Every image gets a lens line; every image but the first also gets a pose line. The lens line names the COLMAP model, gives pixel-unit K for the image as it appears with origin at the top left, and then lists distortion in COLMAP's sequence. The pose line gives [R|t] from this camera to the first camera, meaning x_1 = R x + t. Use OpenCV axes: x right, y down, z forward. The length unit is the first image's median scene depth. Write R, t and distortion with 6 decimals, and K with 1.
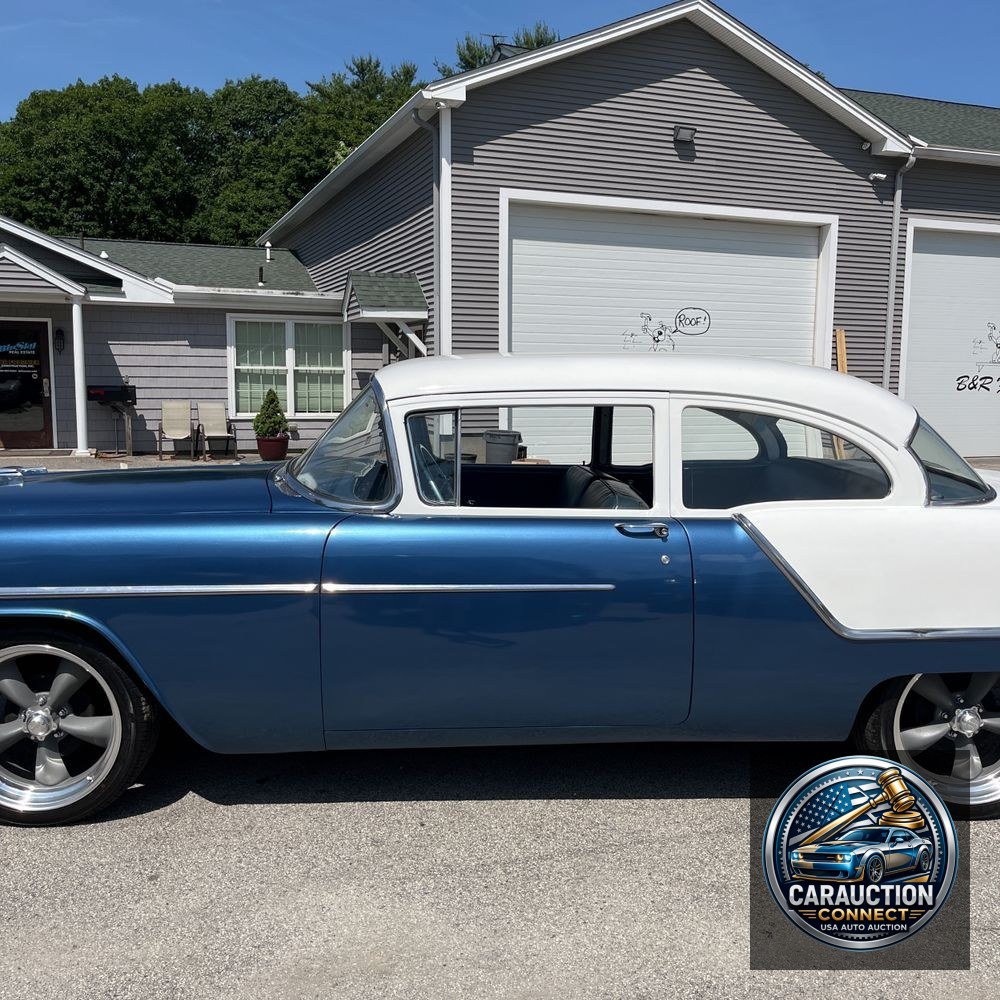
lens RADIAL K [[1014.2, 0, 503.5], [0, 1014.2, 498.0], [0, 0, 1]] dist [0.011820, 0.022983]
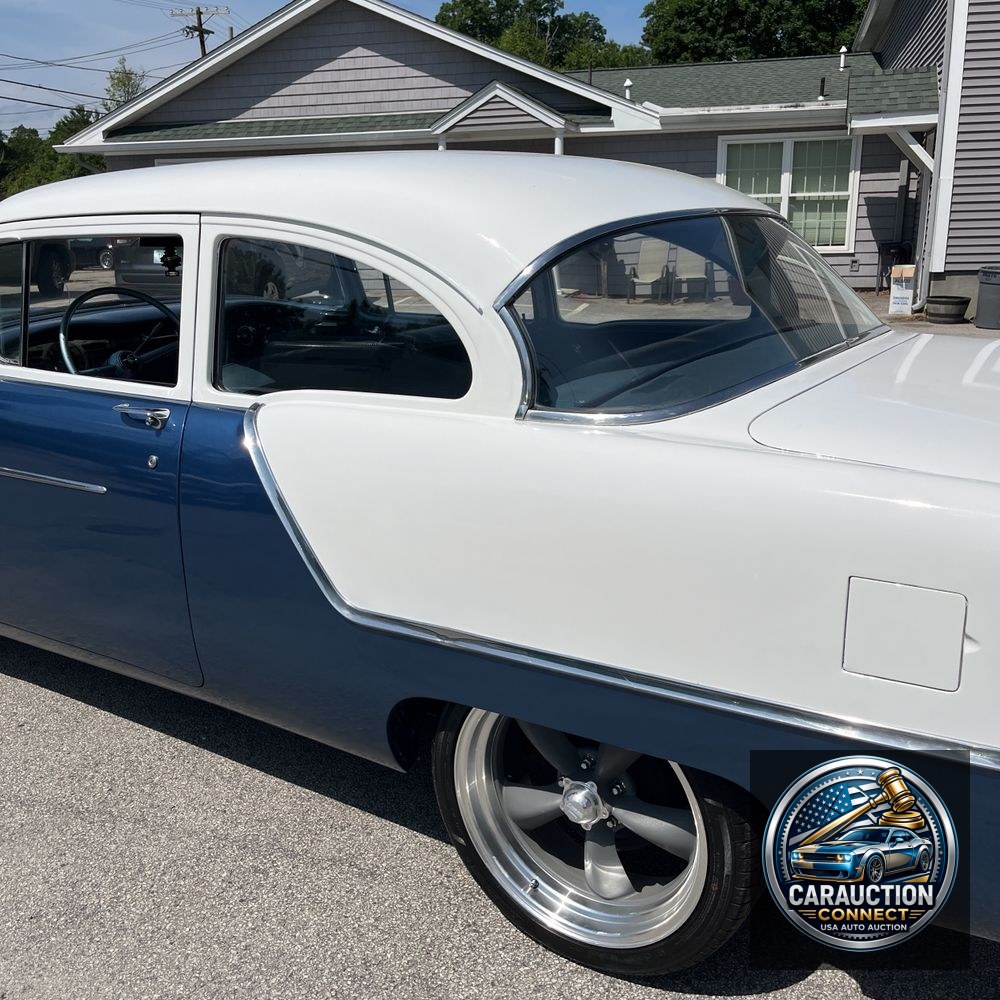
lens RADIAL K [[1015.3, 0, 495.1], [0, 1015.3, 506.2], [0, 0, 1]] dist [0.020743, 0.006769]
pose [[0.806618, 0.138165, -0.574698, 0.139398], [-0.041800, 0.983196, 0.177705, -0.008023], [0.589594, -0.119318, 0.798838, 0.104631]]
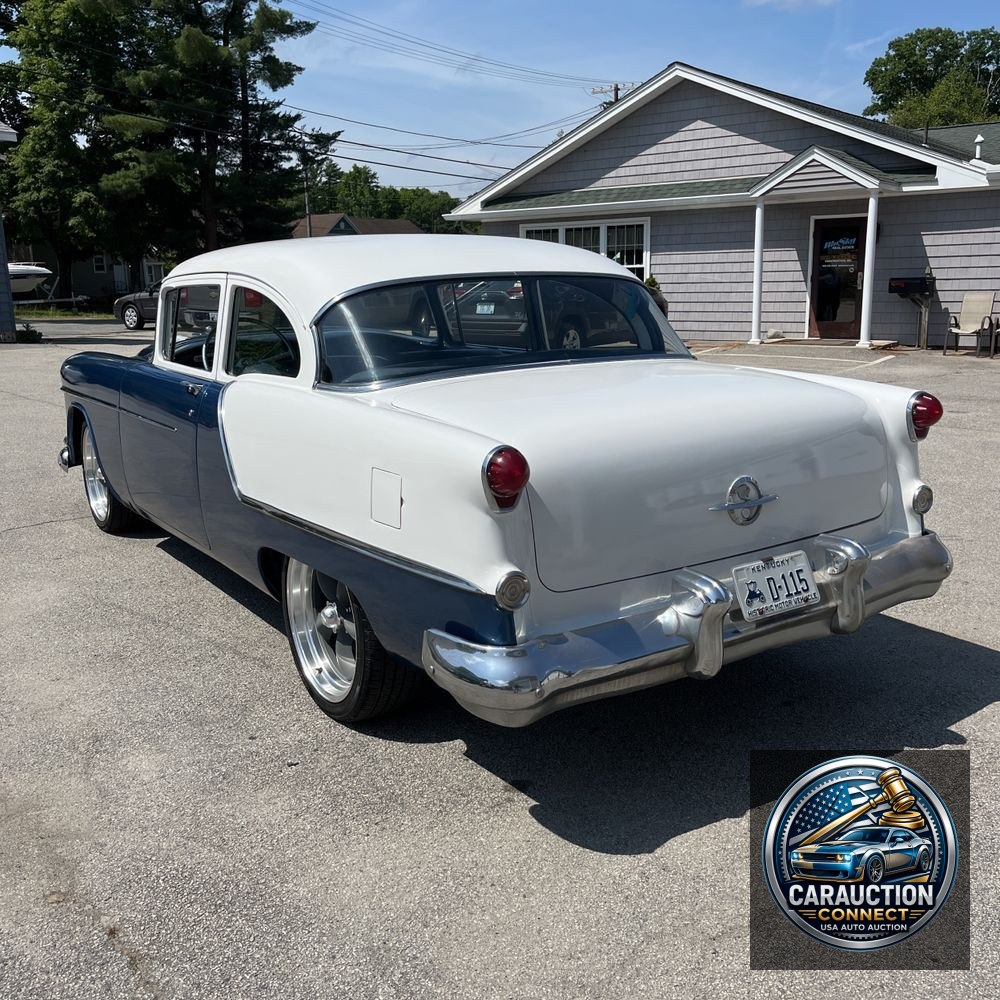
lens RADIAL K [[1006.7, 0, 500.0], [0, 1006.7, 500.0], [0, 0, 1]] dist [0.037919, -0.048374]
pose [[0.522442, 0.165867, -0.836387, 0.255647], [-0.079305, 0.986098, 0.146019, -0.007891], [0.848979, -0.009957, 0.528333, 0.122474]]
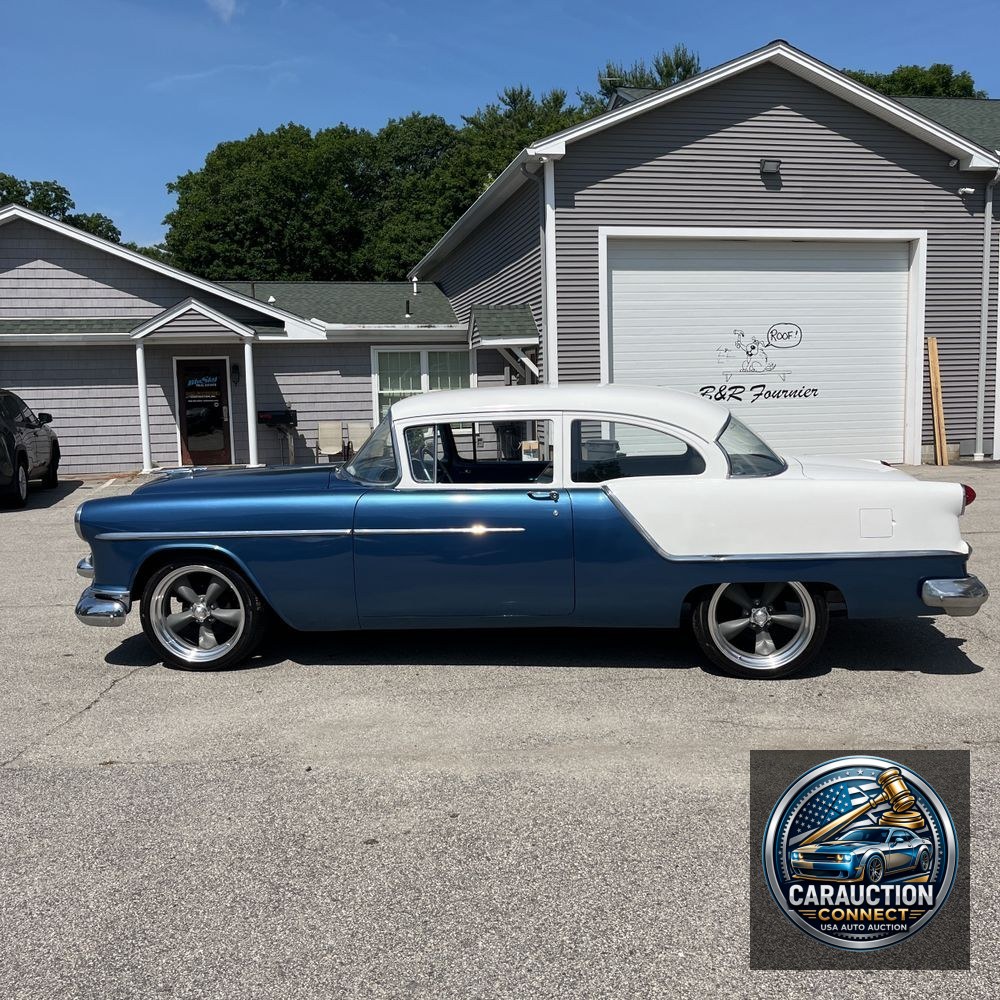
lens RADIAL K [[1006.7, 0, 500.0], [0, 1006.7, 500.0], [0, 0, 1]] dist [0.037919, -0.048374]
pose [[0.986160, -0.014217, -0.165185, 0.062281], [0.012461, 0.999854, -0.011662, 0.010515], [0.165327, 0.009442, 0.986194, -0.114407]]
